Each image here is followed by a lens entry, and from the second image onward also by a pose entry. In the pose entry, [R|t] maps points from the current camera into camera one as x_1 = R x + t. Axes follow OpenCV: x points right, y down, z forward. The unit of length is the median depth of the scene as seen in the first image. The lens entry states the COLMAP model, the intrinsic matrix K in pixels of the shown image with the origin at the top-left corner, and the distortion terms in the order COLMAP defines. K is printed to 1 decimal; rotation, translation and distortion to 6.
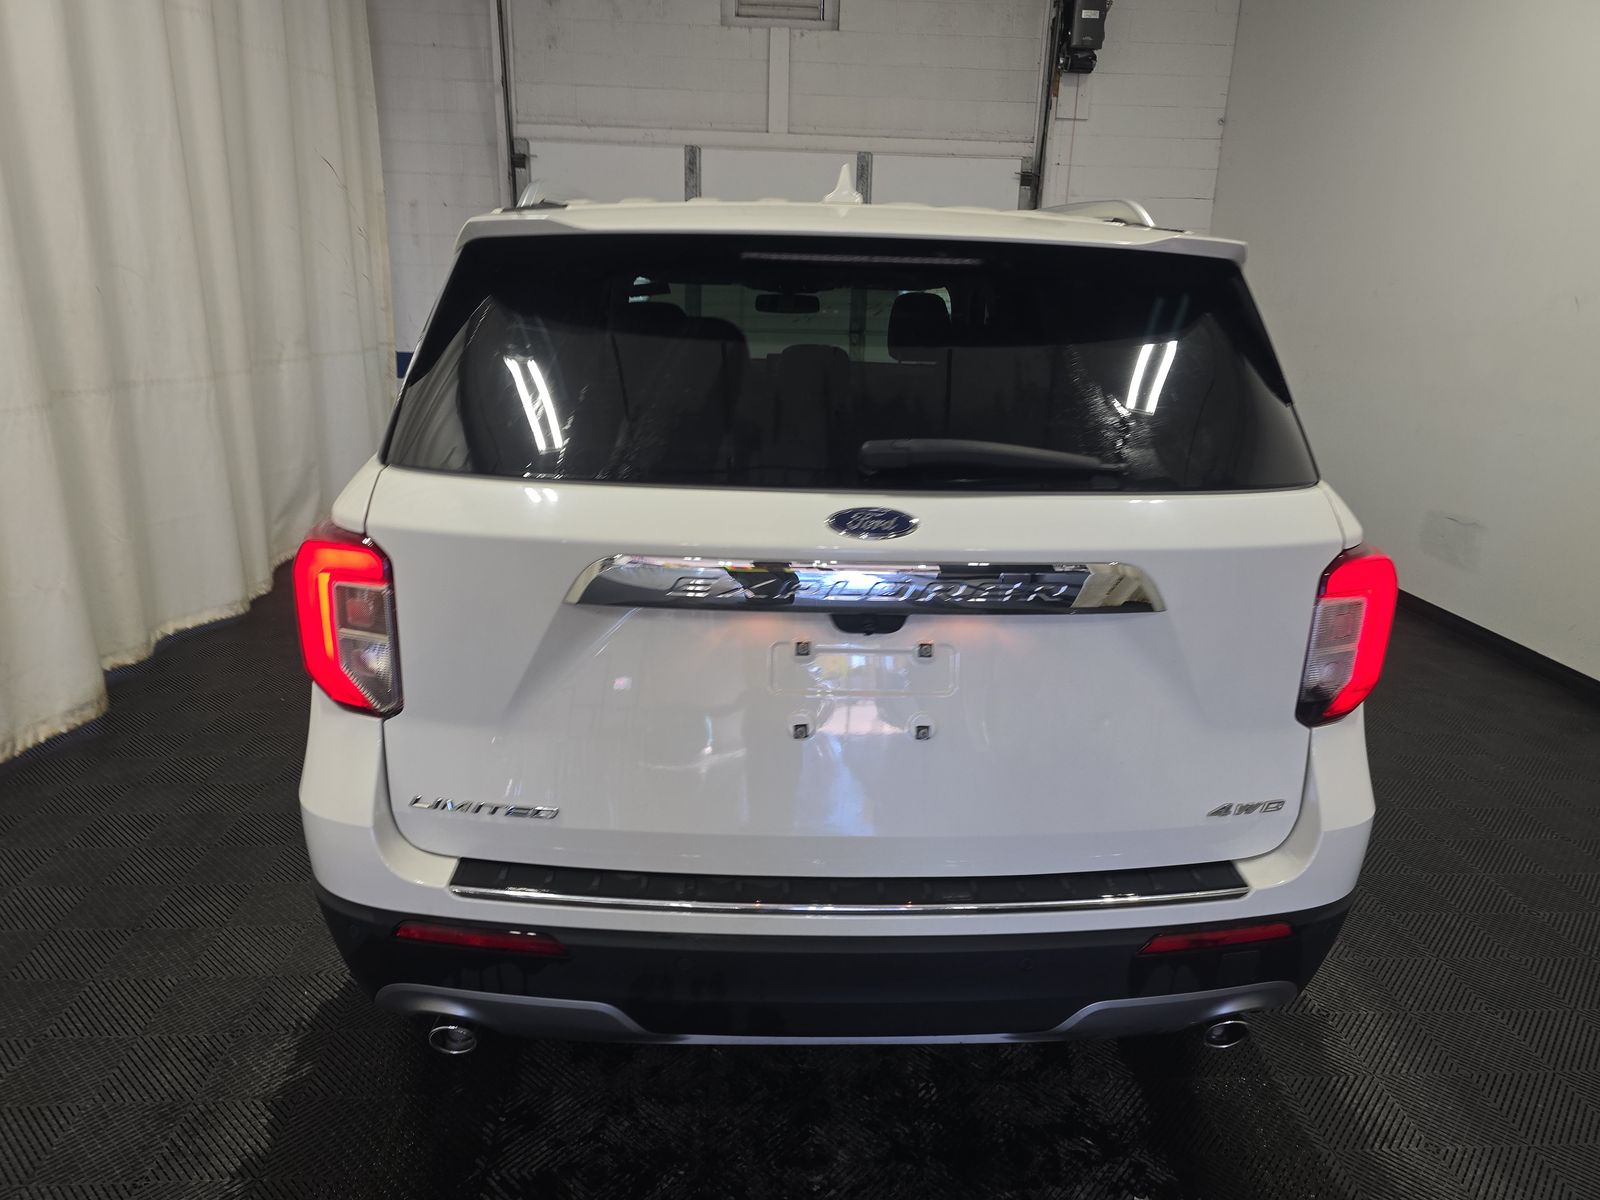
lens RADIAL K [[1011.8, 0, 795.0], [0, 1011.8, 602.3], [0, 0, 1]] dist [-0.006006, -0.021563]
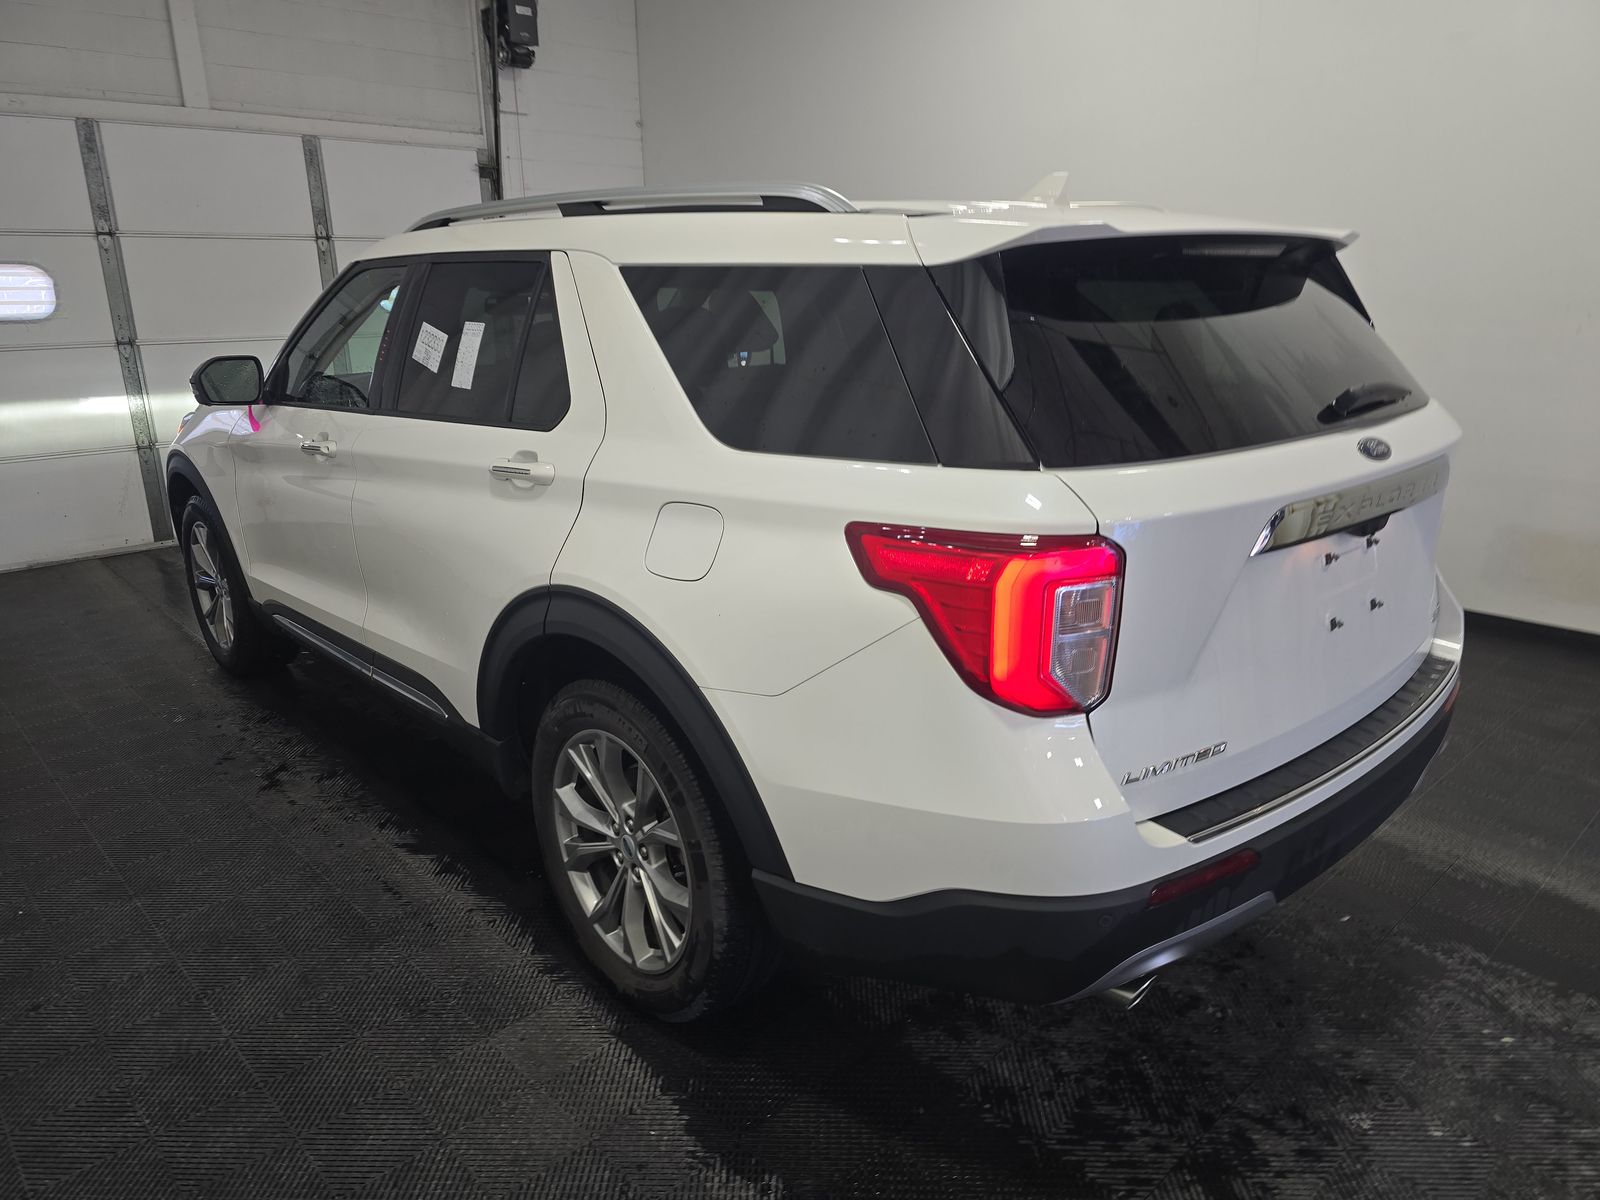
lens RADIAL K [[1011.8, 0, 798.2], [0, 1011.8, 601.2], [0, 0, 1]] dist [-0.006006, -0.021563]
pose [[0.787437, -0.205866, 0.581000, -0.194879], [0.201832, 0.976730, 0.072539, -0.020885], [-0.582414, 0.060145, 0.810664, 0.052835]]
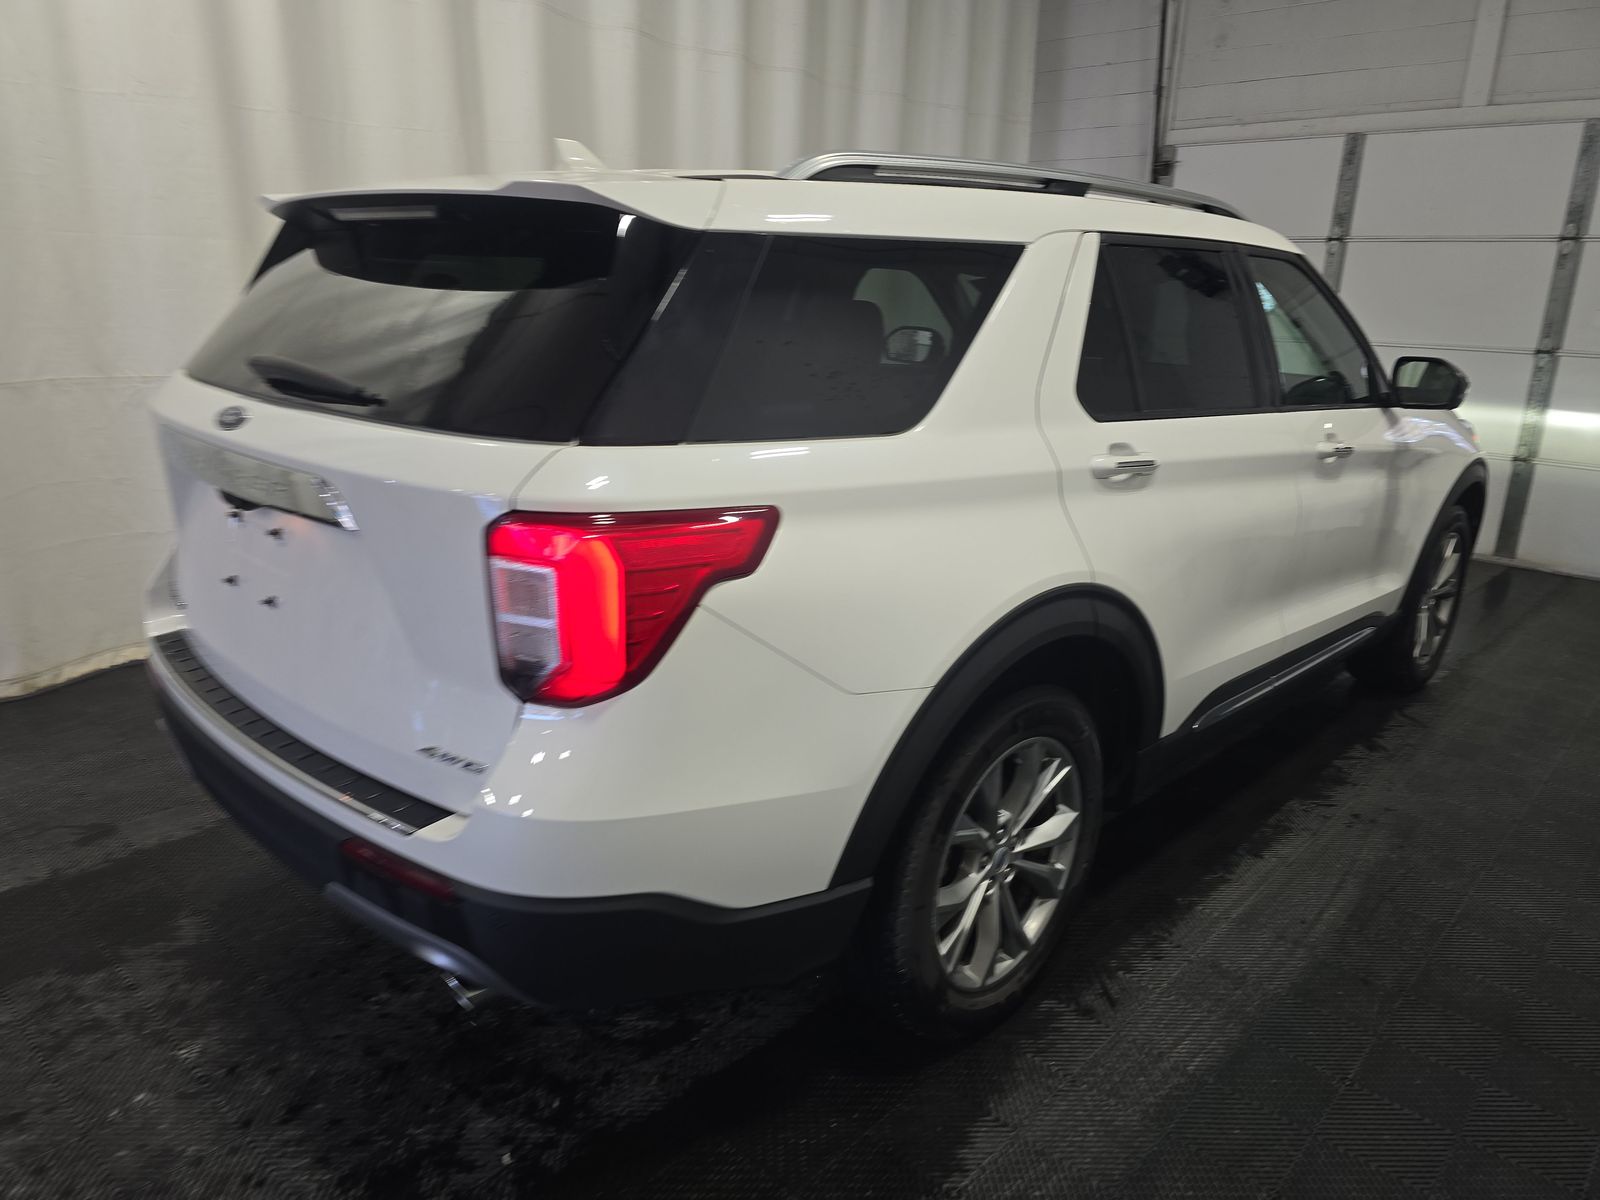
lens RADIAL K [[1011.8, 0, 791.3], [0, 1011.8, 601.7], [0, 0, 1]] dist [-0.006006, -0.021563]
pose [[0.707856, 0.189064, -0.680584, 0.218262], [-0.202485, 0.977389, 0.060916, -0.012304], [0.676712, 0.094689, 0.730134, 0.079867]]
